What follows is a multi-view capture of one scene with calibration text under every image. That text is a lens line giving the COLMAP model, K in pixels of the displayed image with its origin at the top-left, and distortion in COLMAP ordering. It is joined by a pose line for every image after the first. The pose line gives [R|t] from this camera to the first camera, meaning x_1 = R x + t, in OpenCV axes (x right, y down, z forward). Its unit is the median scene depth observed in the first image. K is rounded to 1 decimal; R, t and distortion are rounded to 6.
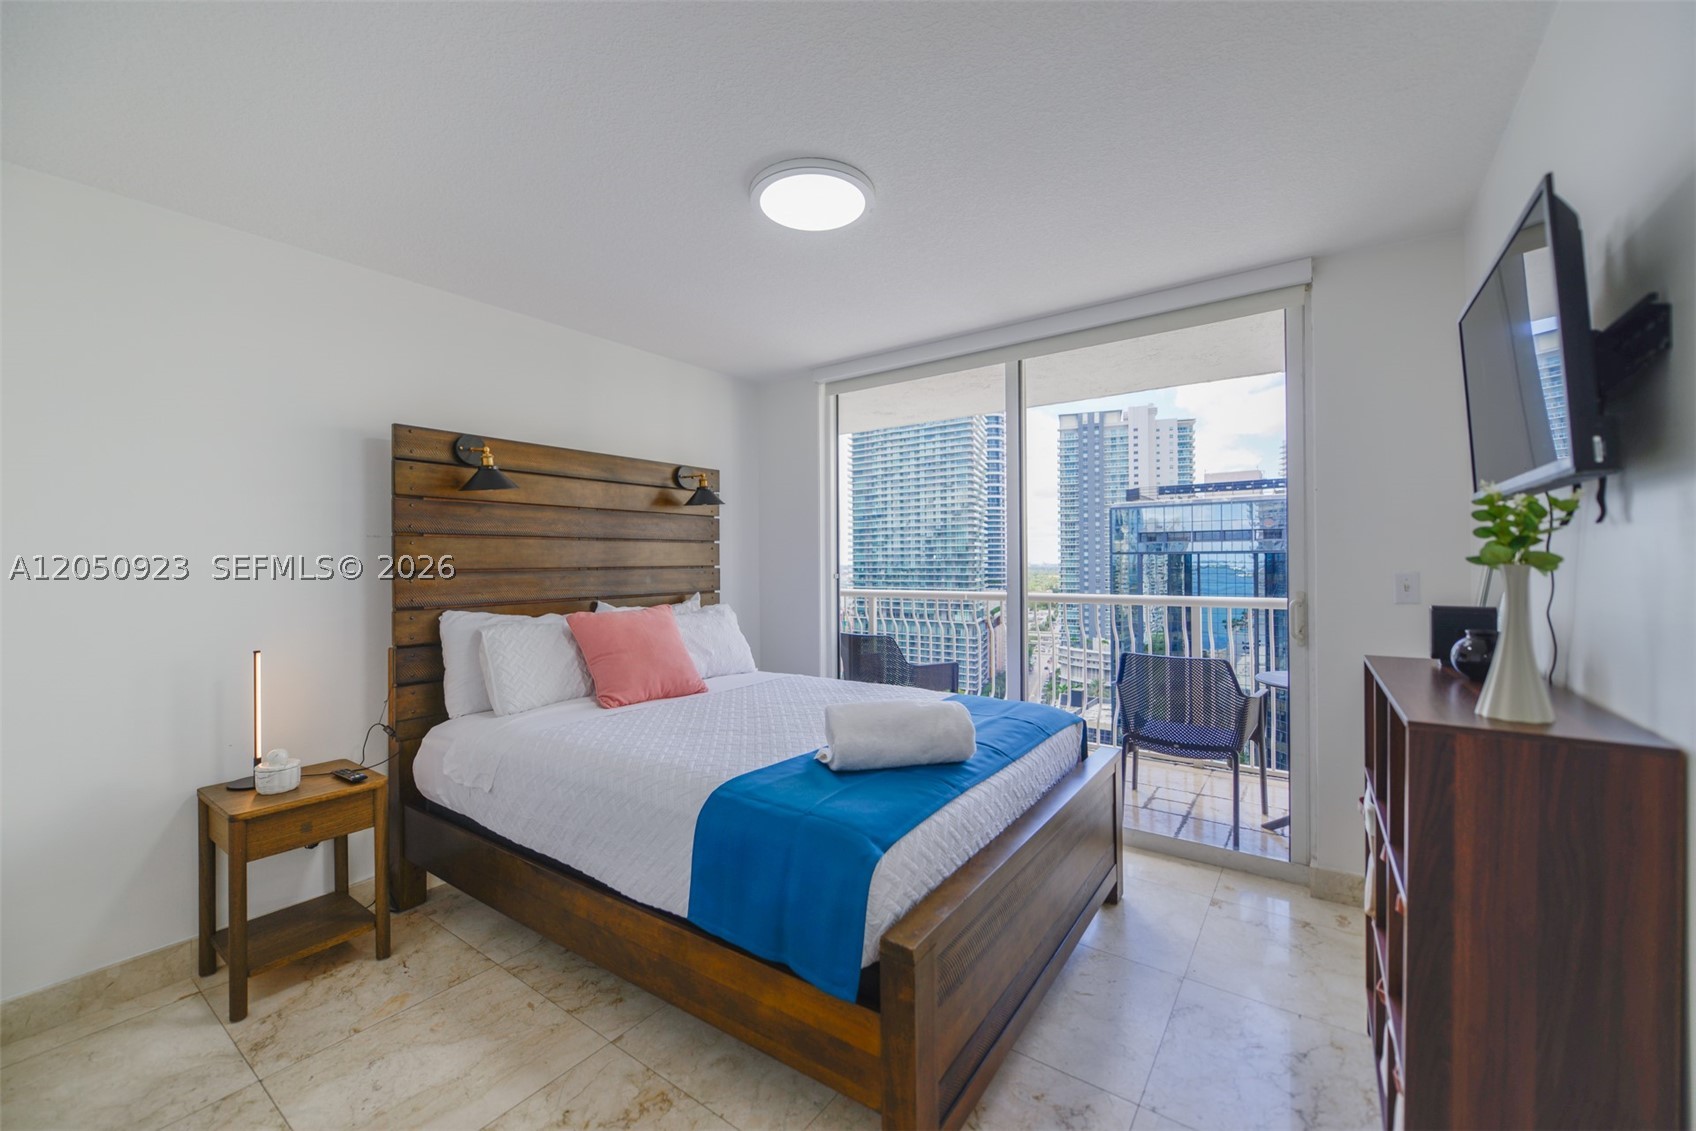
lens RADIAL K [[672.6, 0, 840.7], [0, 672.6, 561.8], [0, 0, 1]] dist [-0.000225, -0.001530]
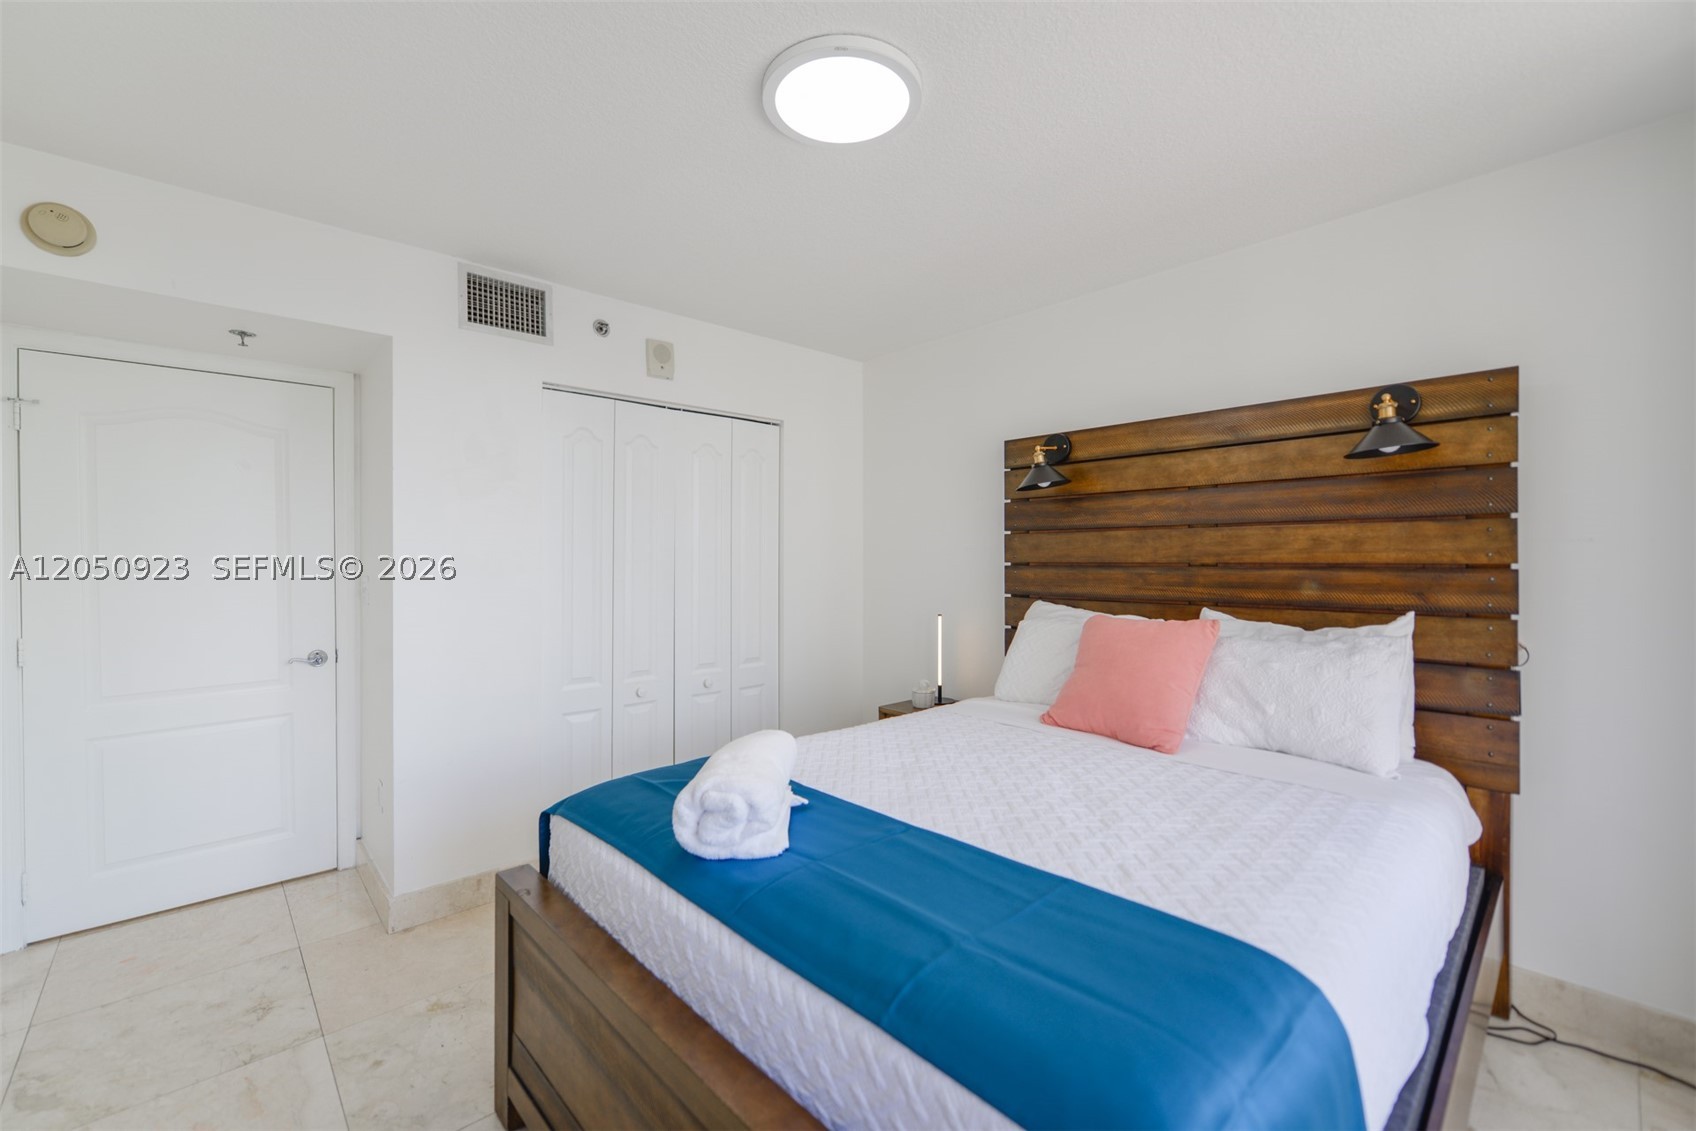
lens RADIAL K [[681.4, 0, 845.3], [0, 681.4, 565.6], [0, 0, 1]] dist [0.001123, -0.002350]
pose [[-0.184701, 0.012775, -0.982712, 0.496114], [-0.000370, 0.999915, 0.013068, 0.000993], [0.982795, 0.002777, -0.184680, 0.791470]]
